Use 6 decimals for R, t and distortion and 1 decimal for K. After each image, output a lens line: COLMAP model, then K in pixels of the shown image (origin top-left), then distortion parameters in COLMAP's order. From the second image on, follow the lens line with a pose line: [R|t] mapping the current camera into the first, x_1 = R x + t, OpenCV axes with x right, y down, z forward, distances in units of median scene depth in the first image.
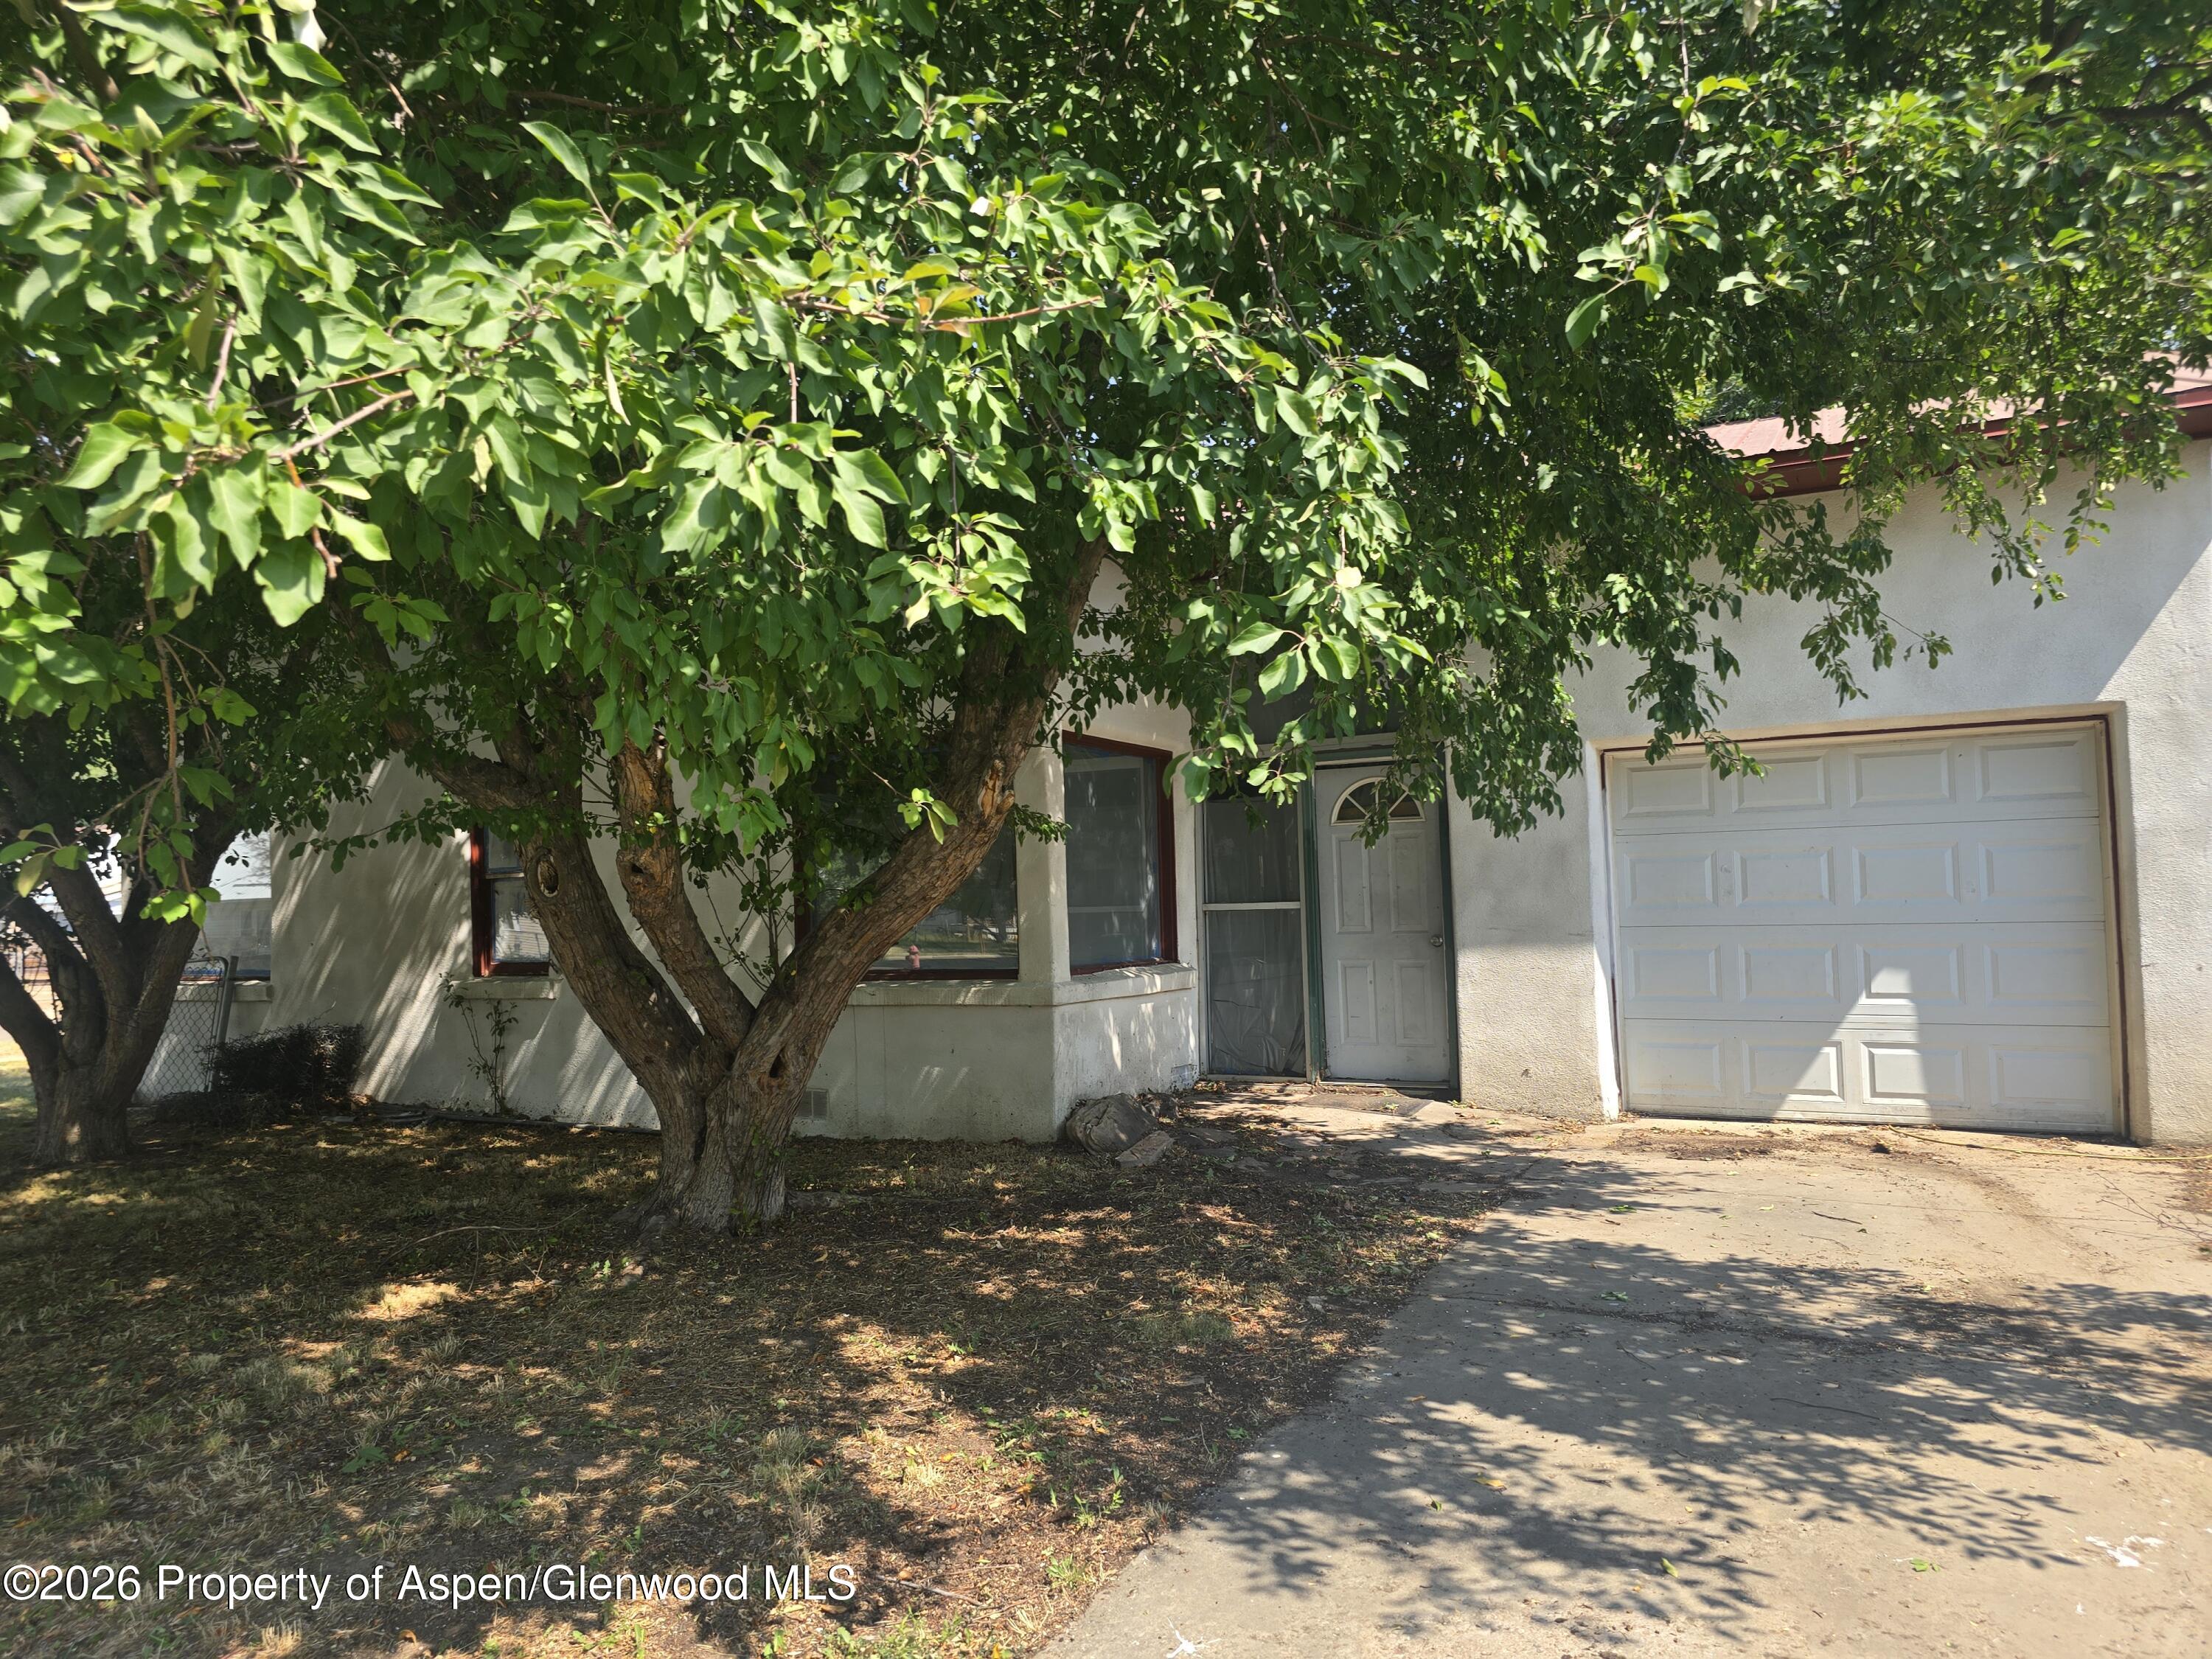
lens RADIAL K [[1454.9, 0, 1104.1], [0, 1454.9, 850.8], [0, 0, 1]] dist [0.049203, -0.036806]
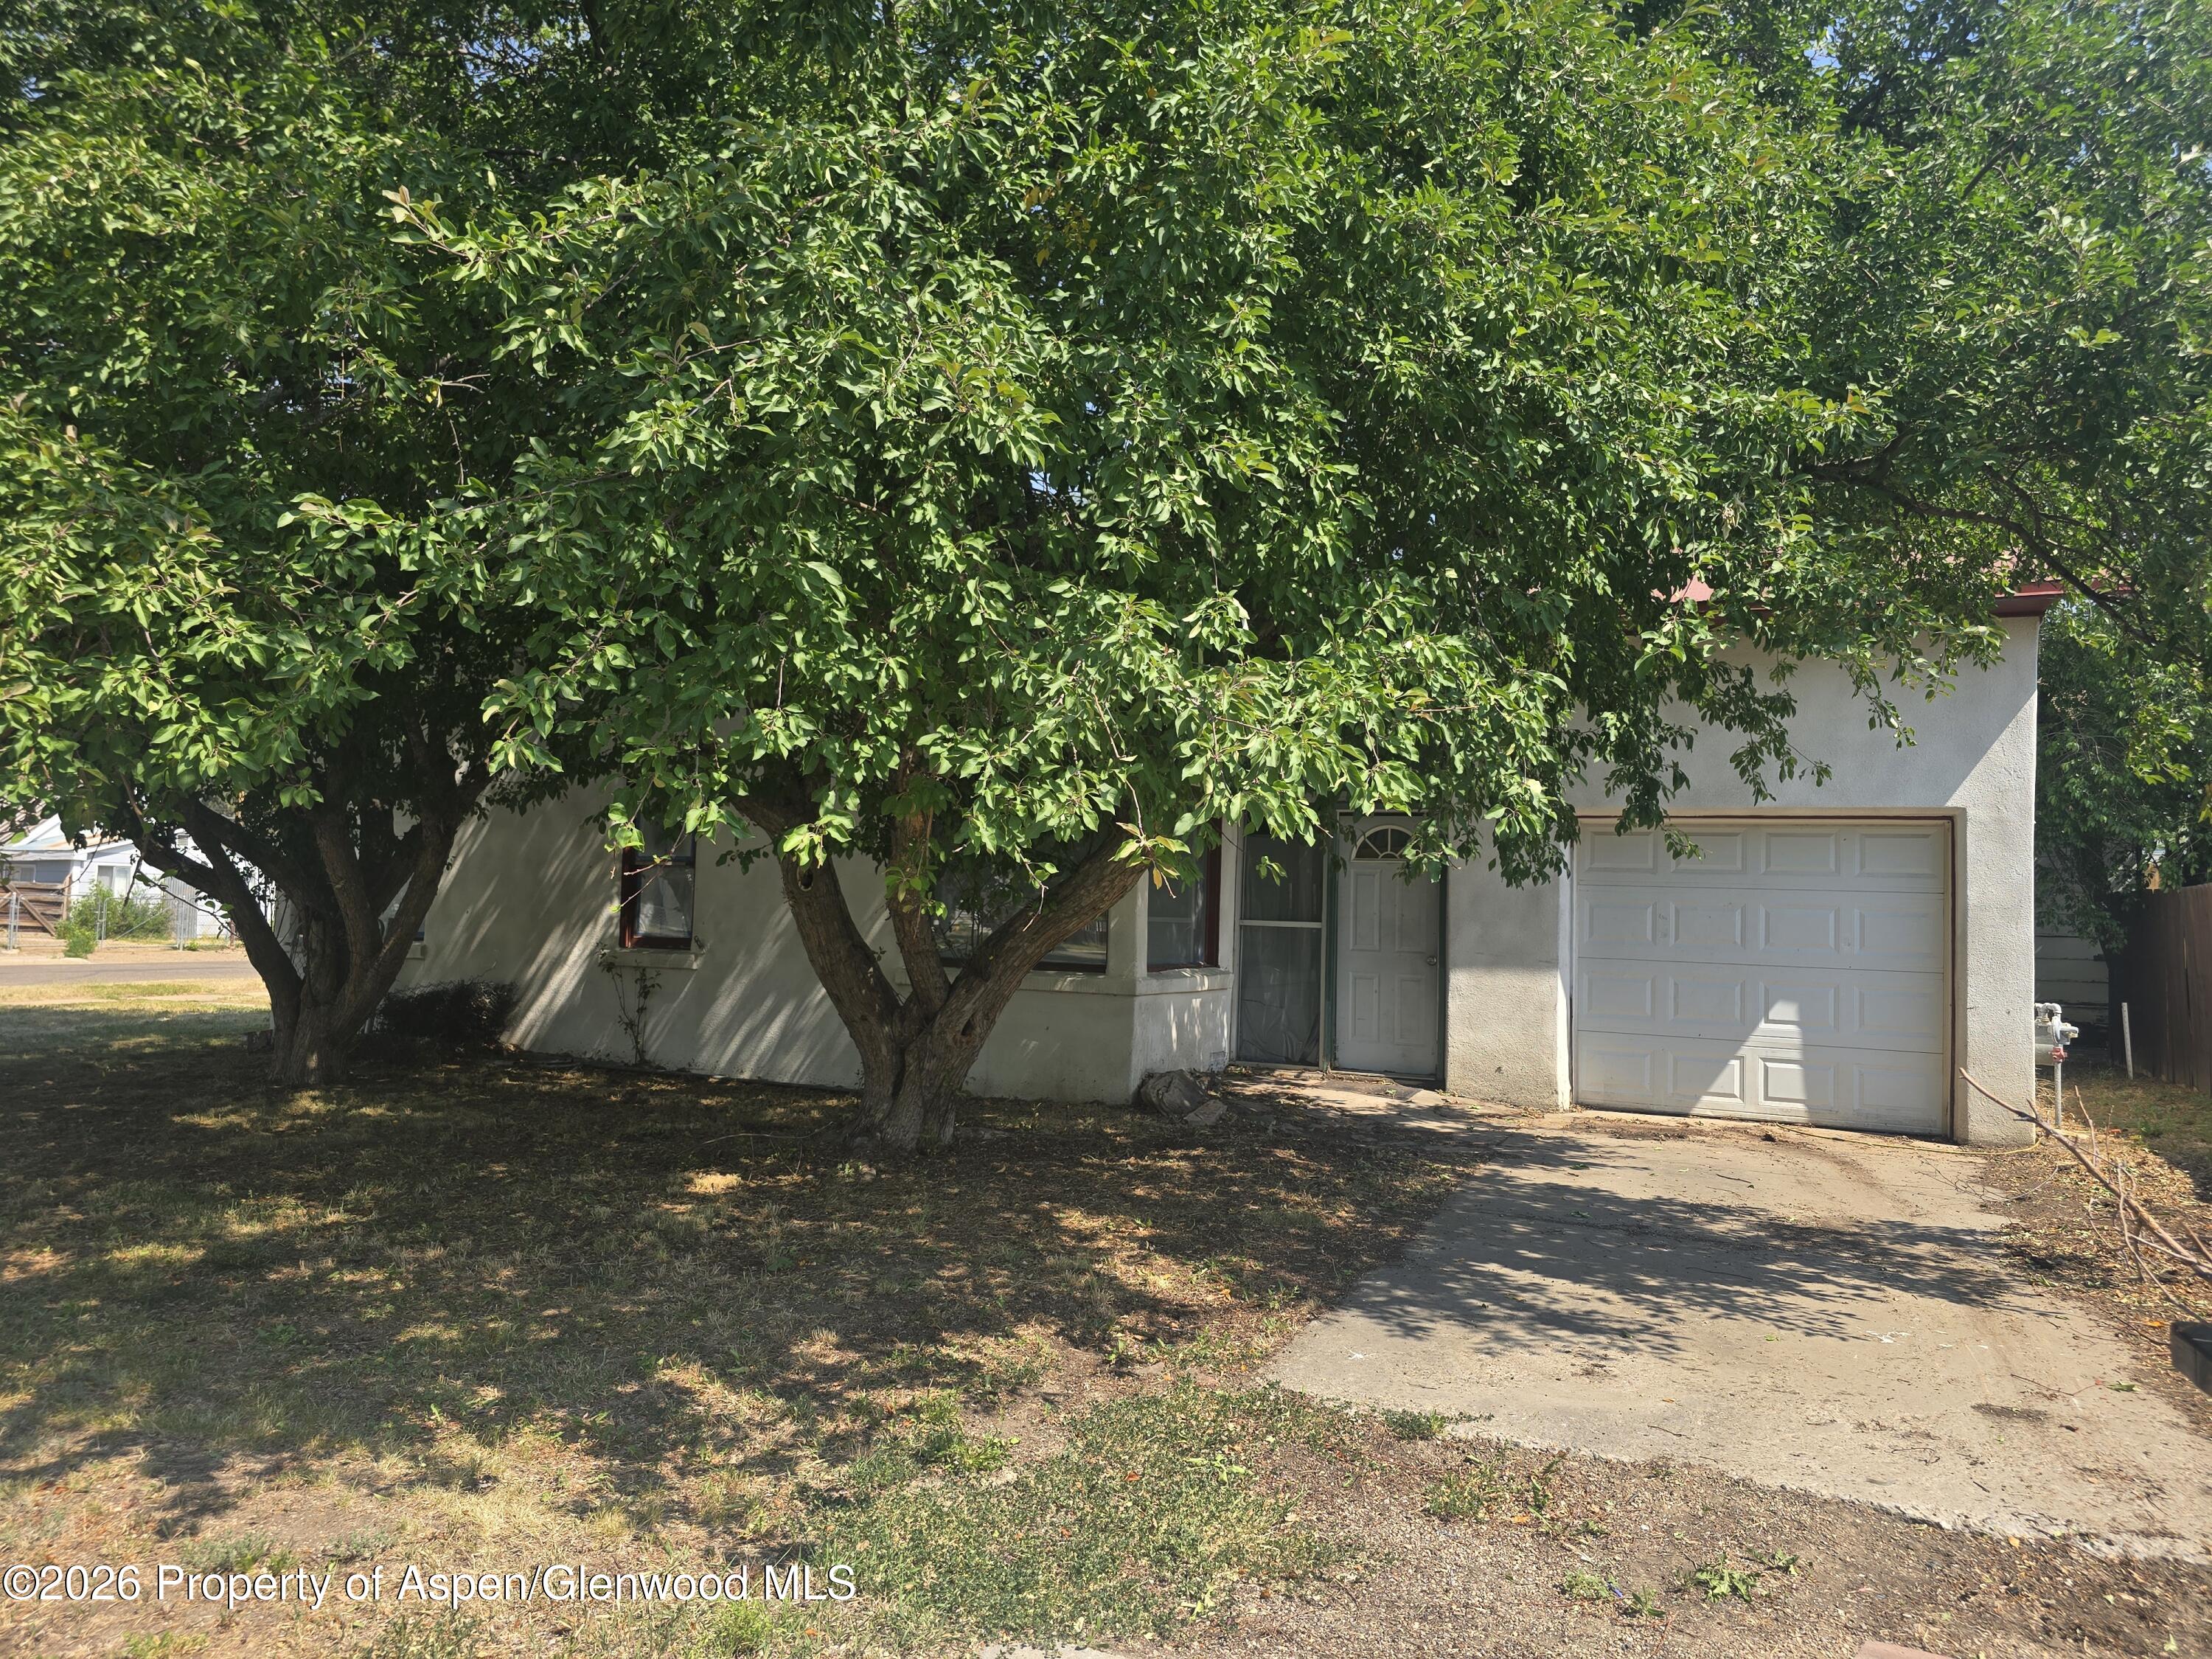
lens RADIAL K [[1485.8, 0, 1124.8], [0, 1485.8, 835.4], [0, 0, 1]] dist [0.066188, -0.054801]
pose [[0.995946, 0.059568, 0.067397, -0.184103], [-0.058700, 0.998166, -0.014782, -0.015342], [-0.068154, 0.010766, 0.997617, -0.367538]]
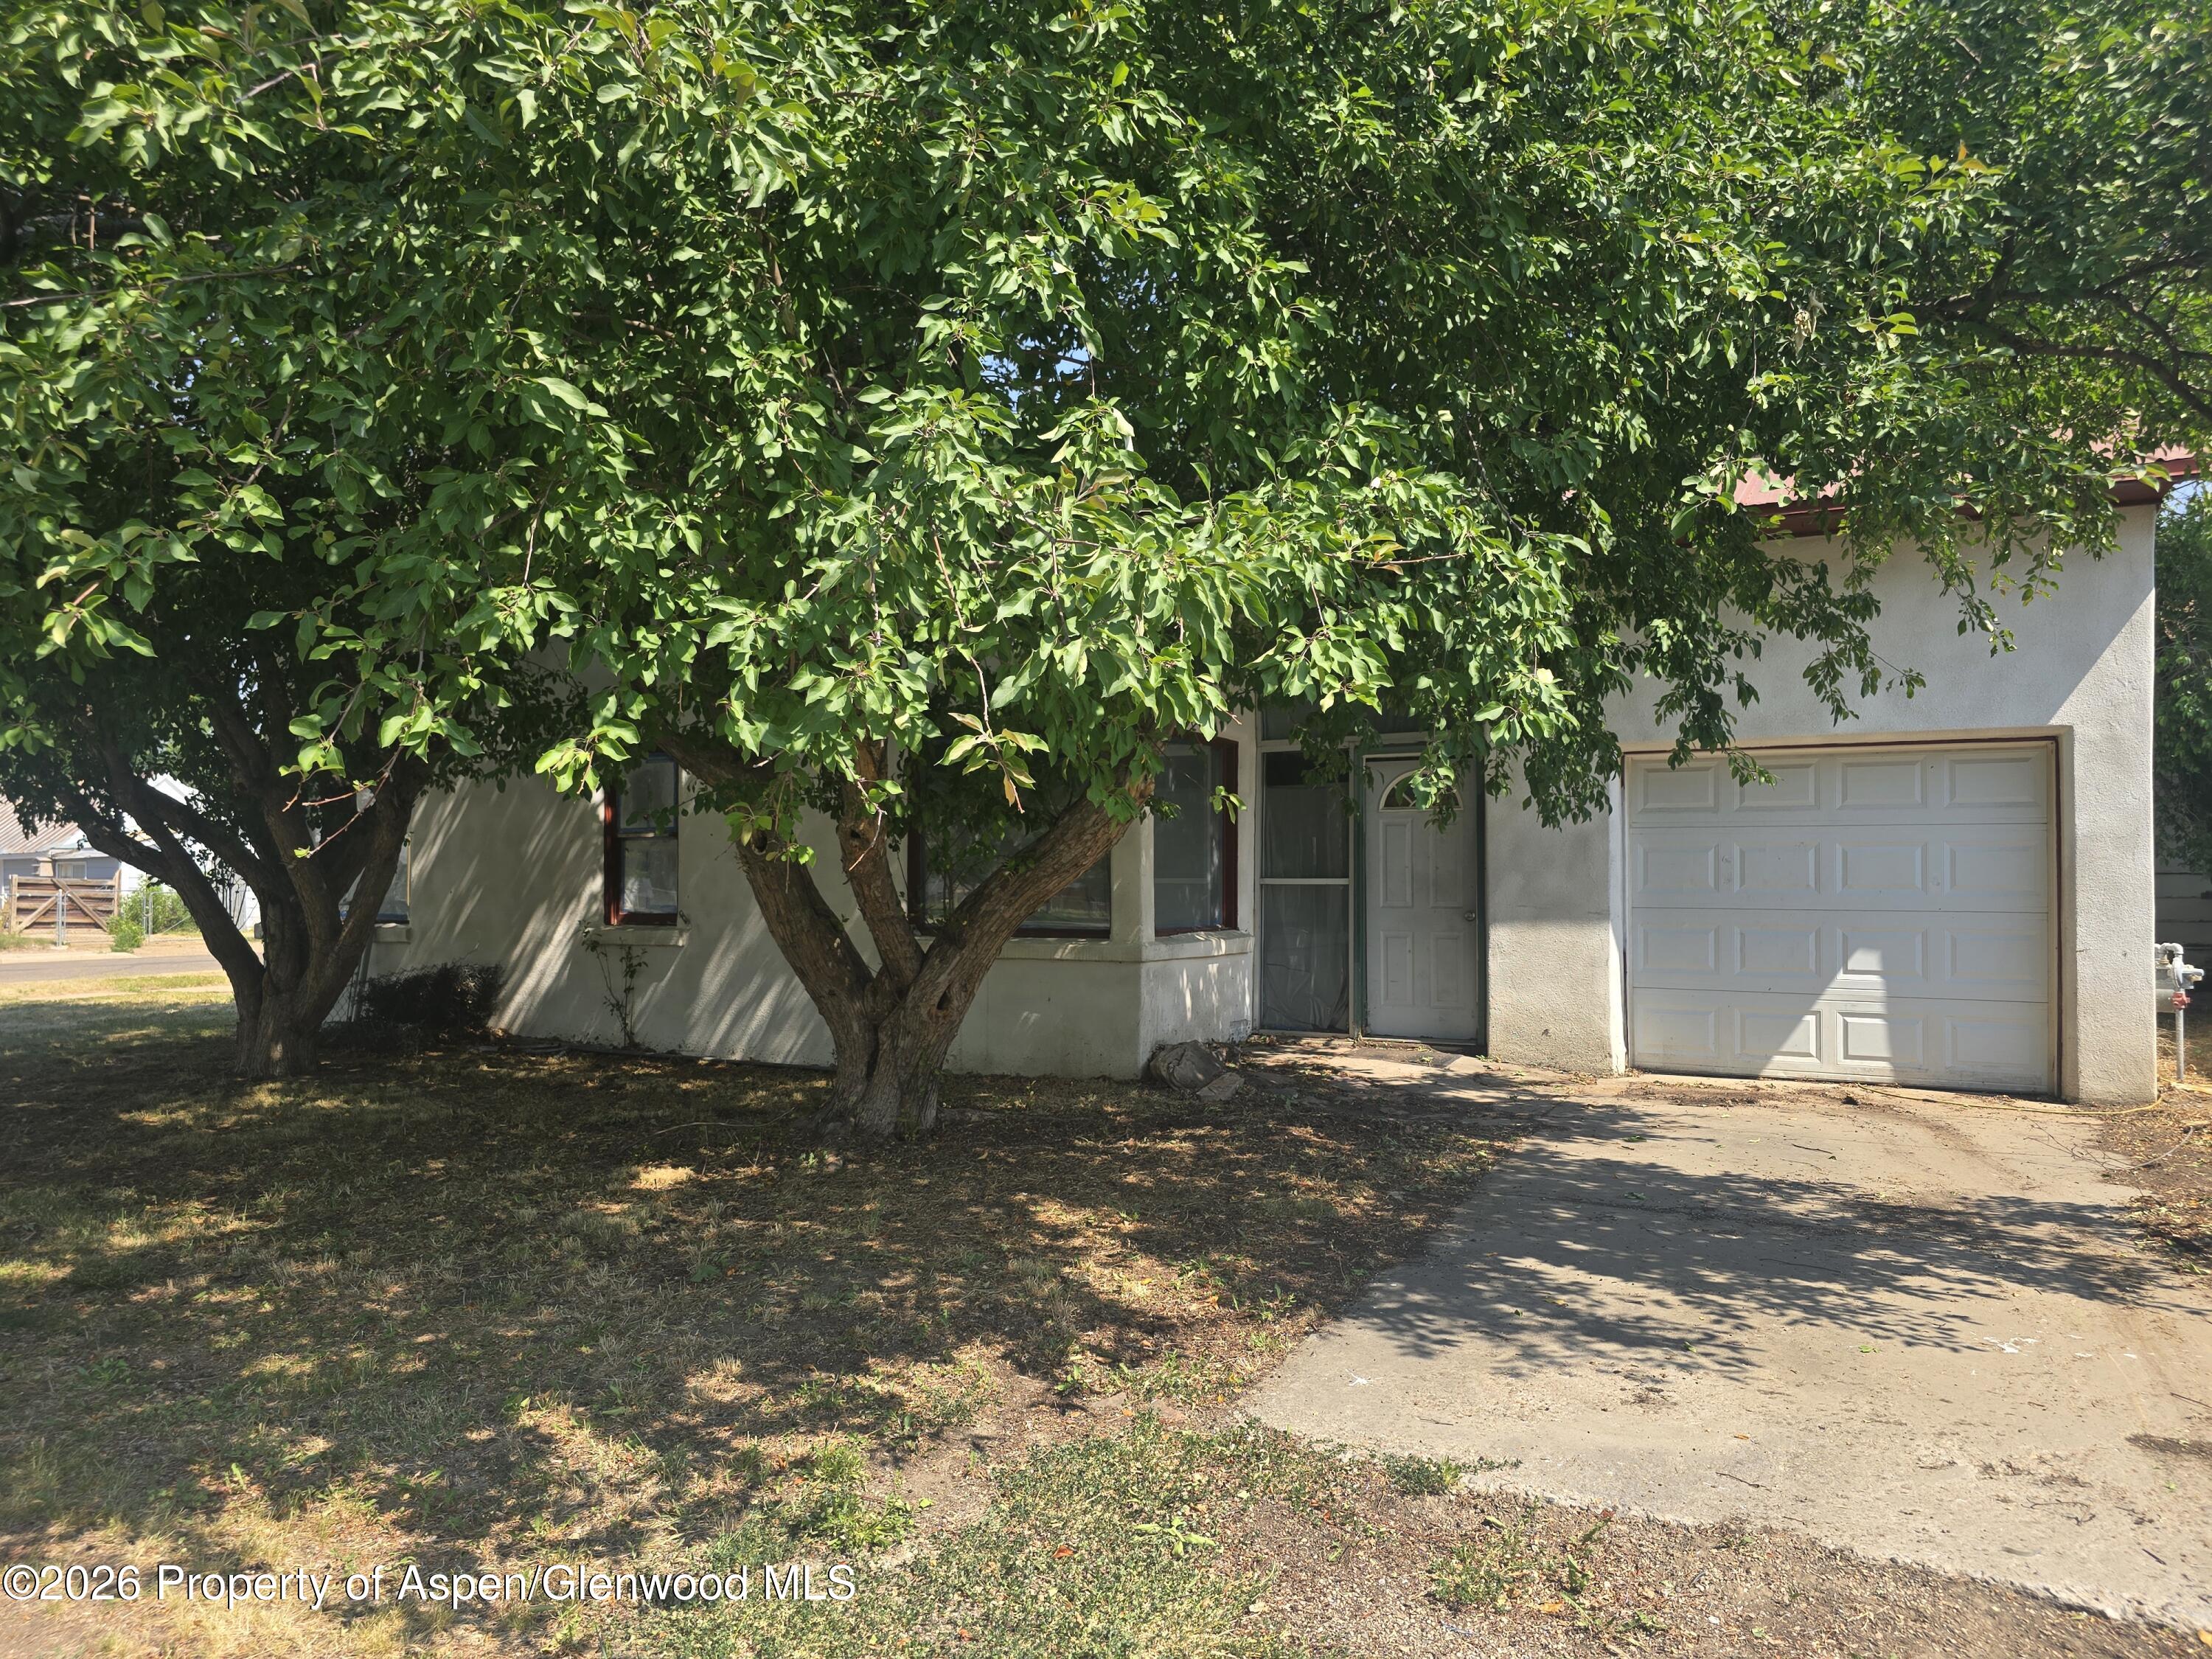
lens RADIAL K [[1474.0, 0, 1104.2], [0, 1474.0, 856.9], [0, 0, 1]] dist [0.059662, -0.048498]
pose [[0.999436, 0.028212, 0.018188, -0.117361], [-0.028579, 0.999386, 0.020285, 0.000930], [-0.017605, -0.020793, 0.999629, -0.218263]]
